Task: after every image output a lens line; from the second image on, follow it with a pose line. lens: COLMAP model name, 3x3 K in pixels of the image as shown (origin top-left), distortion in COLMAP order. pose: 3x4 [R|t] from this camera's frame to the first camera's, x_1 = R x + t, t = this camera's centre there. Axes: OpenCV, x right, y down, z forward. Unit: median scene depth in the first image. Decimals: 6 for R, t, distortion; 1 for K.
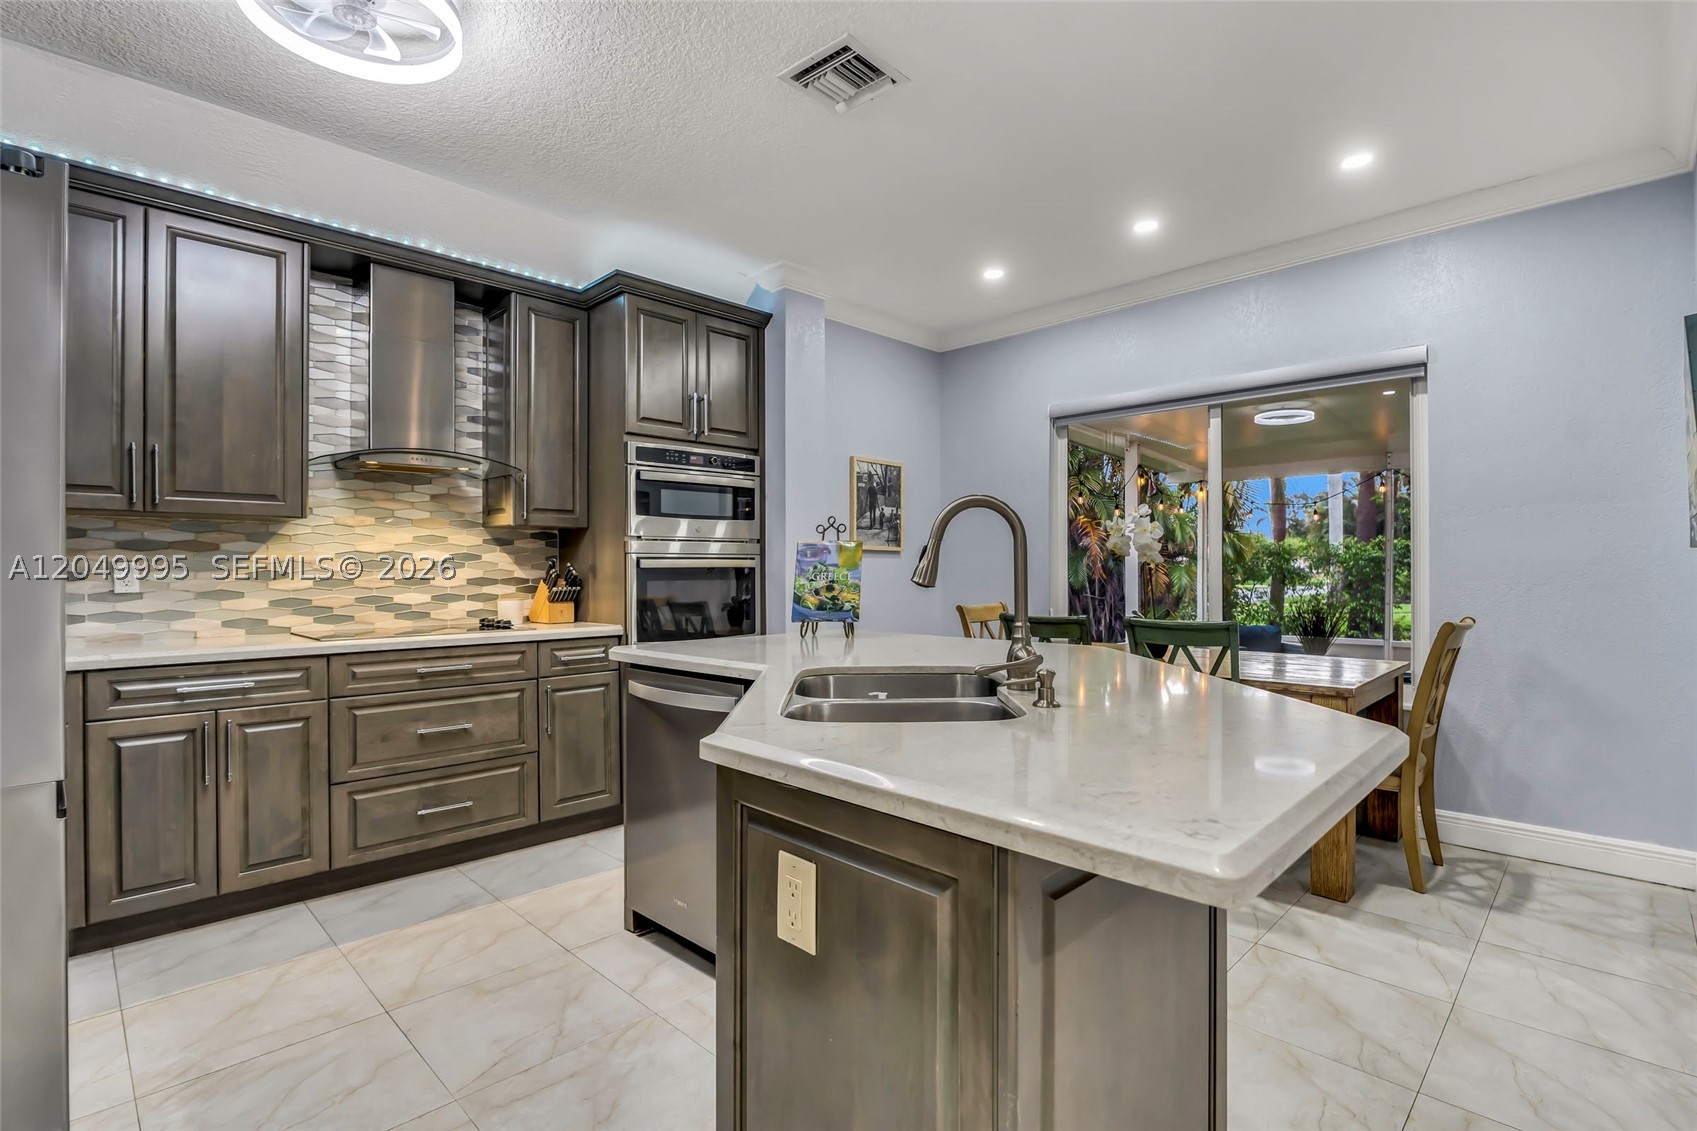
lens RADIAL K [[811.0, 0, 848.5], [0, 811.0, 565.5], [0, 0, 1]] dist [-0.004306, -0.000304]
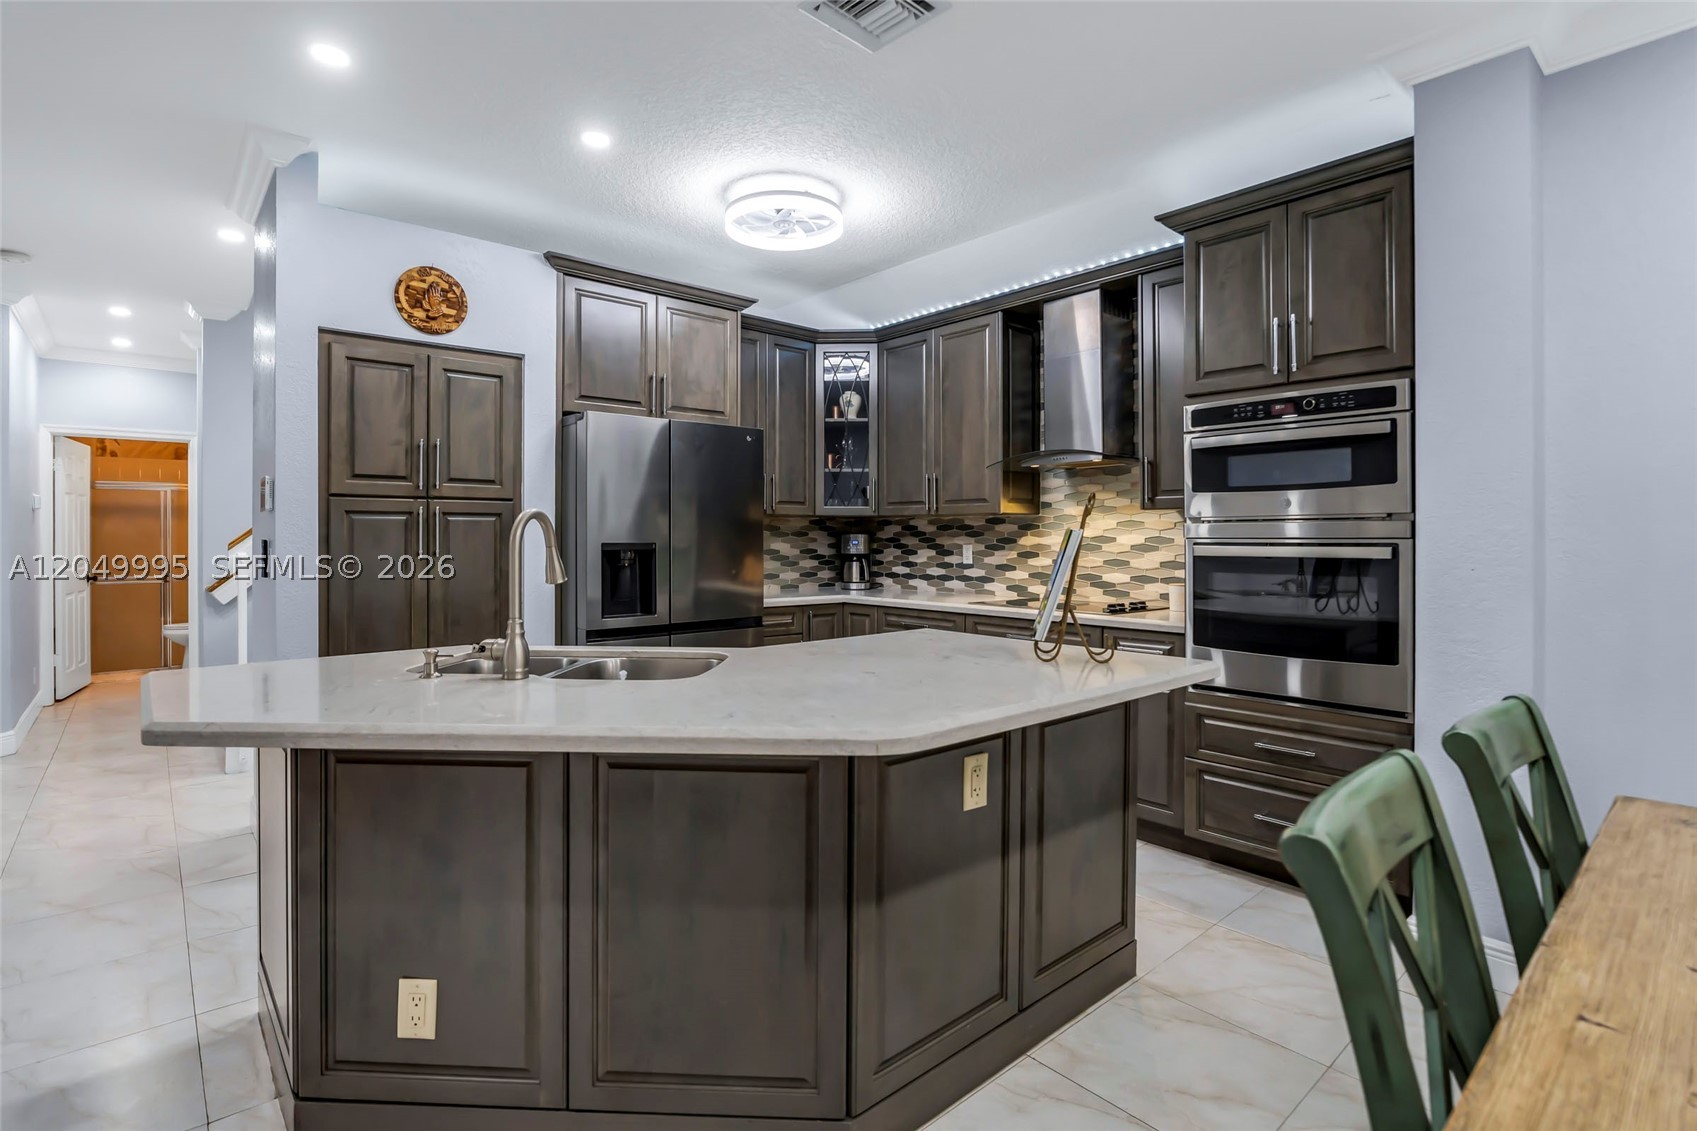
lens RADIAL K [[831.4, 0, 856.6], [0, 831.4, 535.1], [0, 0, 1]] dist [-0.005952, -0.000625]
pose [[-0.061289, 0.001909, -0.998118, 0.595499], [0.005262, 0.999985, 0.001589, -0.020972], [0.998106, -0.005155, -0.061299, 0.684466]]
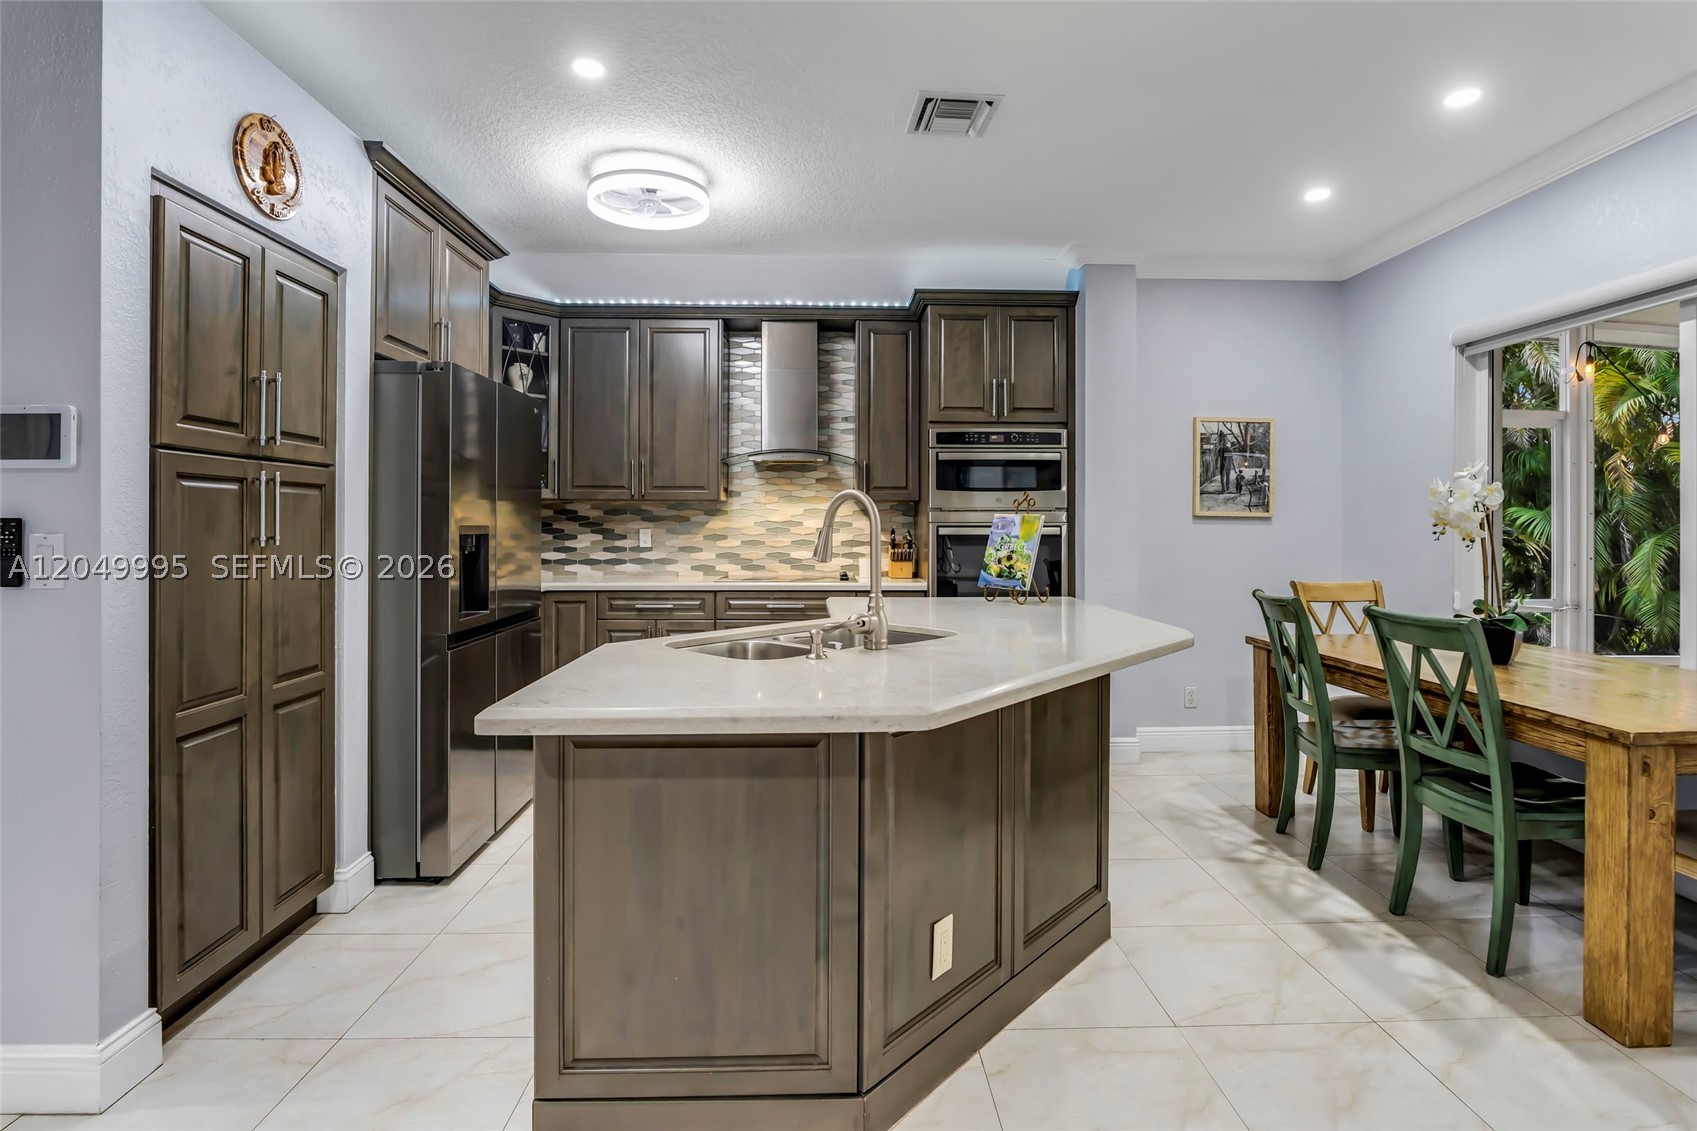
lens RADIAL K [[823.5, 0, 849.1], [0, 823.5, 521.9], [0, 0, 1]] dist [0.001451, 0.000352]
pose [[0.730529, 0.002505, -0.682877, 0.454607], [-0.001584, 0.999997, 0.001974, -0.017599], [0.682880, -0.000361, 0.730531, 0.030089]]
